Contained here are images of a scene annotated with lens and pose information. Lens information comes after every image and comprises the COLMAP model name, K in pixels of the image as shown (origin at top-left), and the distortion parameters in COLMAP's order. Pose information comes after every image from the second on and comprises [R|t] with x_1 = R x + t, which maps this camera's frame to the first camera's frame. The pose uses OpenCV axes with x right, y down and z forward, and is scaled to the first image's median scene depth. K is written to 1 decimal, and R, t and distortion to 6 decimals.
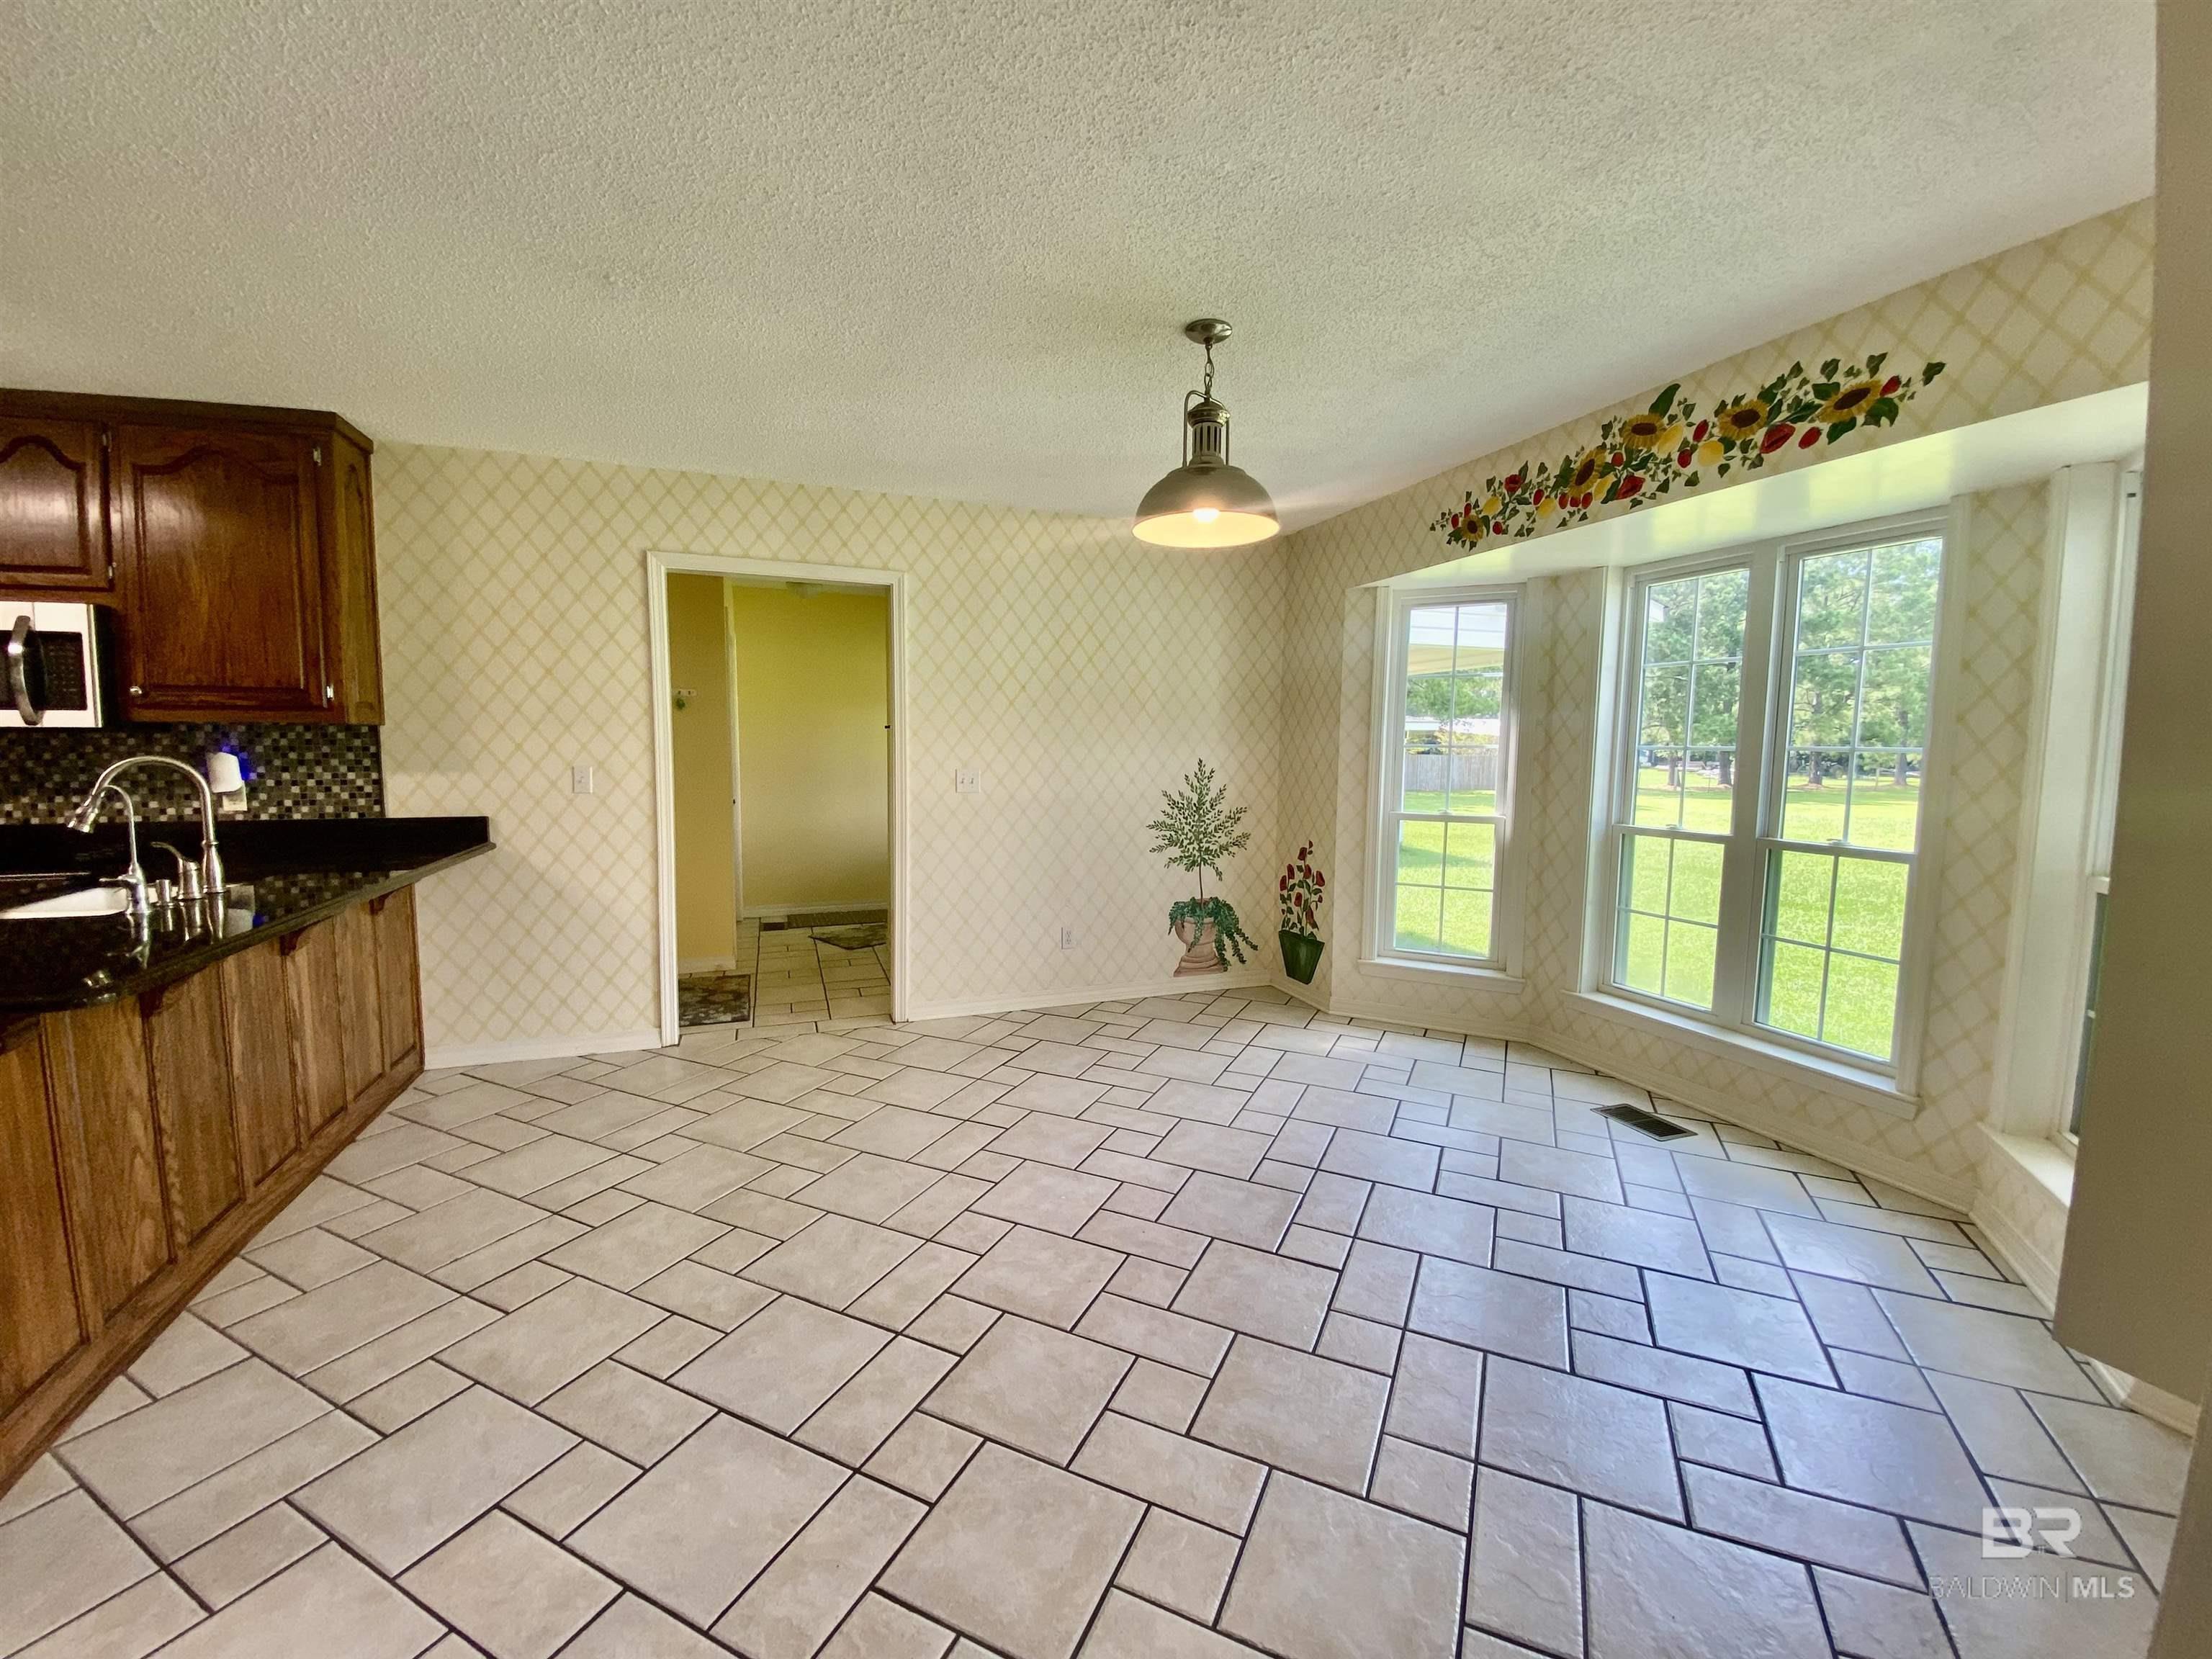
lens RADIAL K [[902.0, 0, 1103.1], [0, 902.0, 821.6], [0, 0, 1]] dist [0.015640, -0.020097]
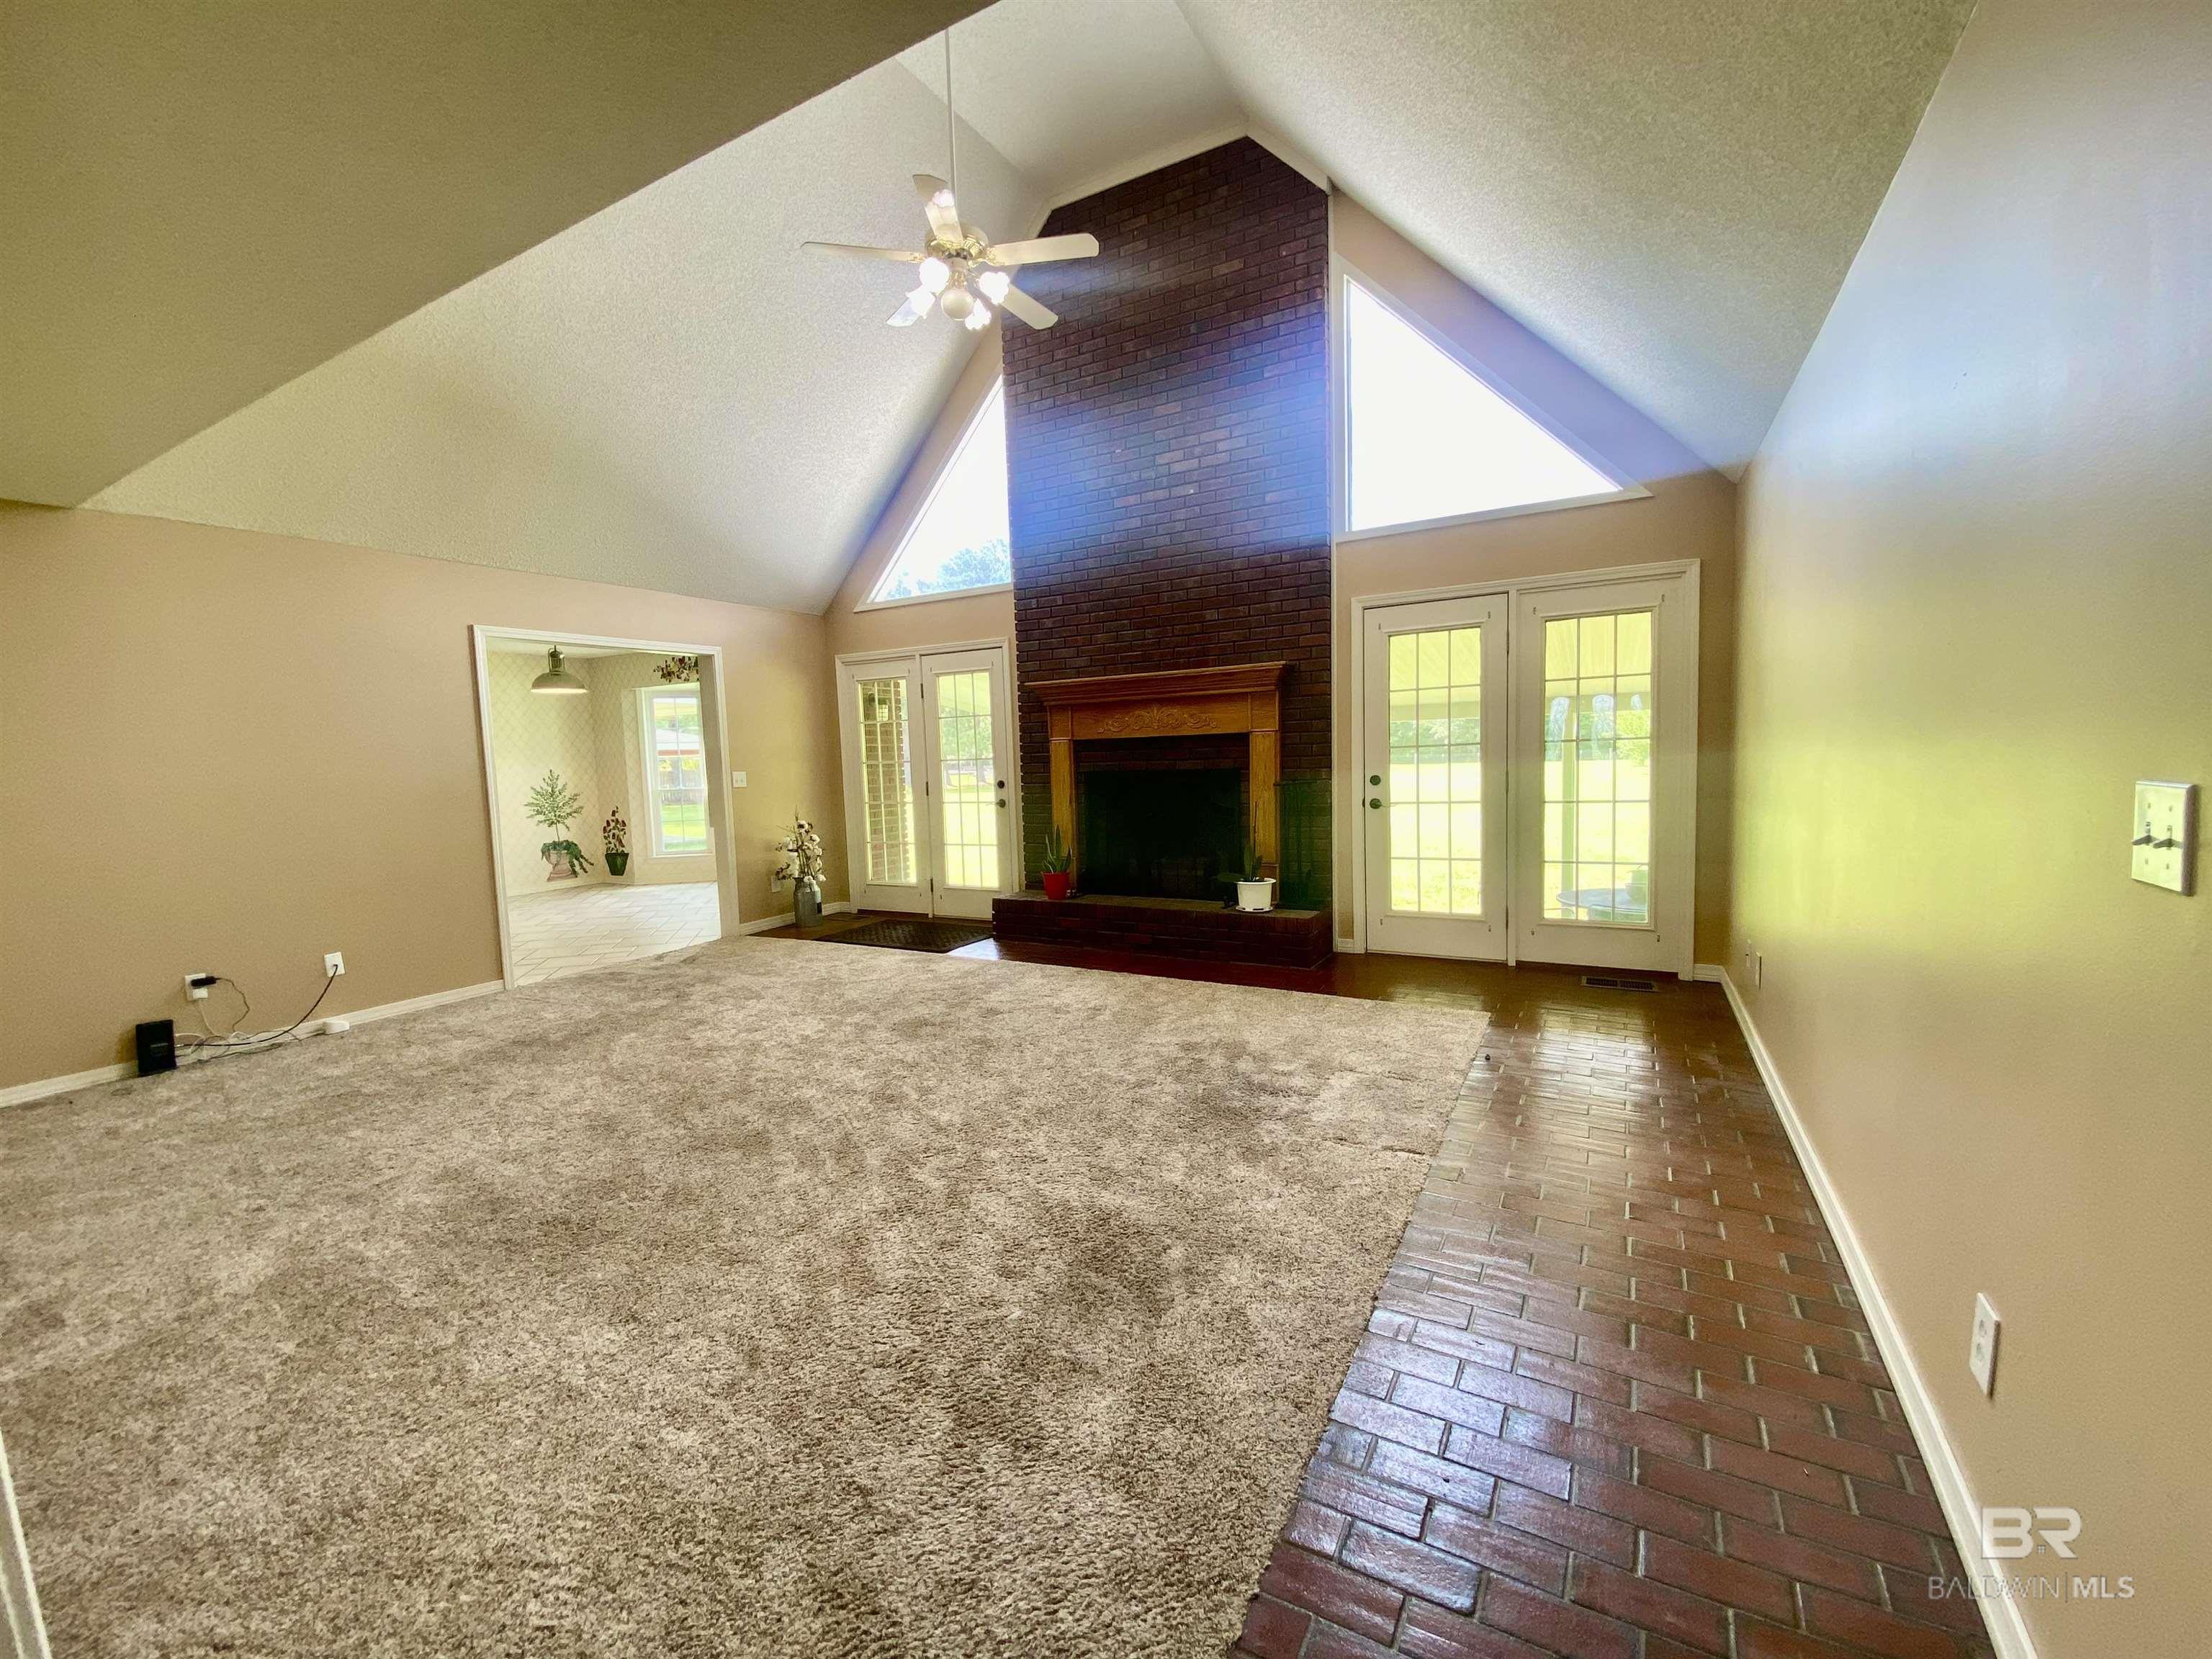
lens RADIAL K [[891.4, 0, 1103.3], [0, 891.4, 829.2], [0, 0, 1]] dist [-0.000287, -0.000667]
pose [[0.752701, -0.090630, 0.652094, -0.403027], [0.098236, 0.994852, 0.024875, 0.197788], [-0.650992, 0.045336, 0.757730, -1.914911]]
